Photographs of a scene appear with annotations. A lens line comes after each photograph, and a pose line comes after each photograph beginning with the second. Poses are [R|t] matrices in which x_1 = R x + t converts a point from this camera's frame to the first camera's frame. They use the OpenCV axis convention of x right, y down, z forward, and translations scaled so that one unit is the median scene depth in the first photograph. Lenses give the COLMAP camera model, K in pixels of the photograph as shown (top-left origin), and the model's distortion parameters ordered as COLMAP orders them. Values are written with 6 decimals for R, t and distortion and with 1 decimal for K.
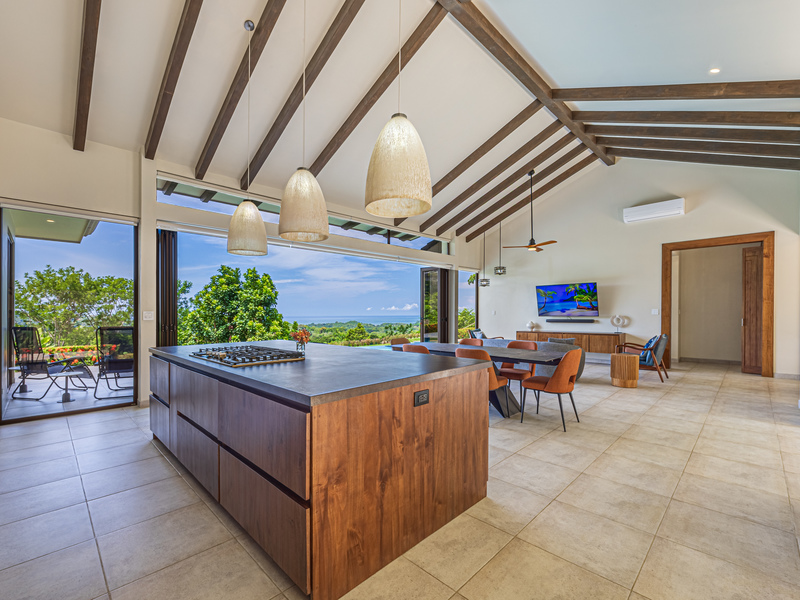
lens RADIAL K [[359.3, 0, 394.0], [0, 359.3, 313.5], [0, 0, 1]] dist [0.001054, 0.000144]
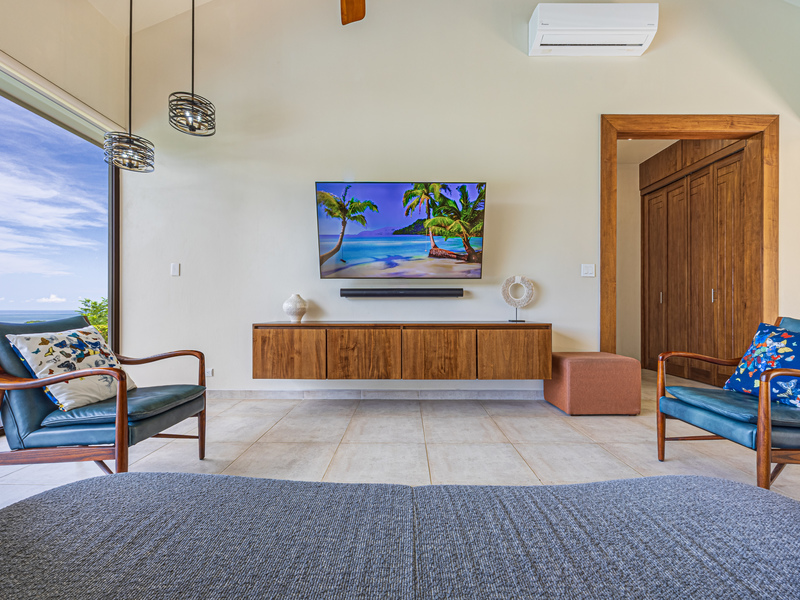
lens RADIAL K [[359.4, 0, 405.7], [0, 359.4, 305.2], [0, 0, 1]] dist [-0.001568, -0.000450]
pose [[0.701769, 0.011819, 0.712307, 0.266367], [-0.006742, 0.999928, -0.009950, 0.042698], [-0.712373, 0.002180, 0.701798, 0.851638]]
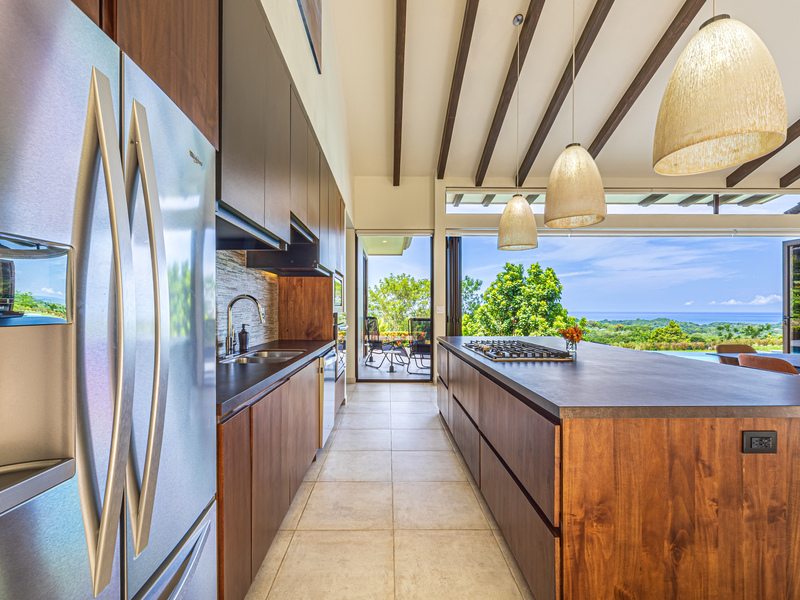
lens RADIAL K [[351.3, 0, 389.9], [0, 351.3, 306.7], [0, 0, 1]] dist [-0.000607, 0.000445]
pose [[0.712977, 0.002358, -0.701183, 0.020151], [-0.005527, 0.999982, -0.002258, -0.000197], [0.701165, 0.005485, 0.712977, 0.041344]]
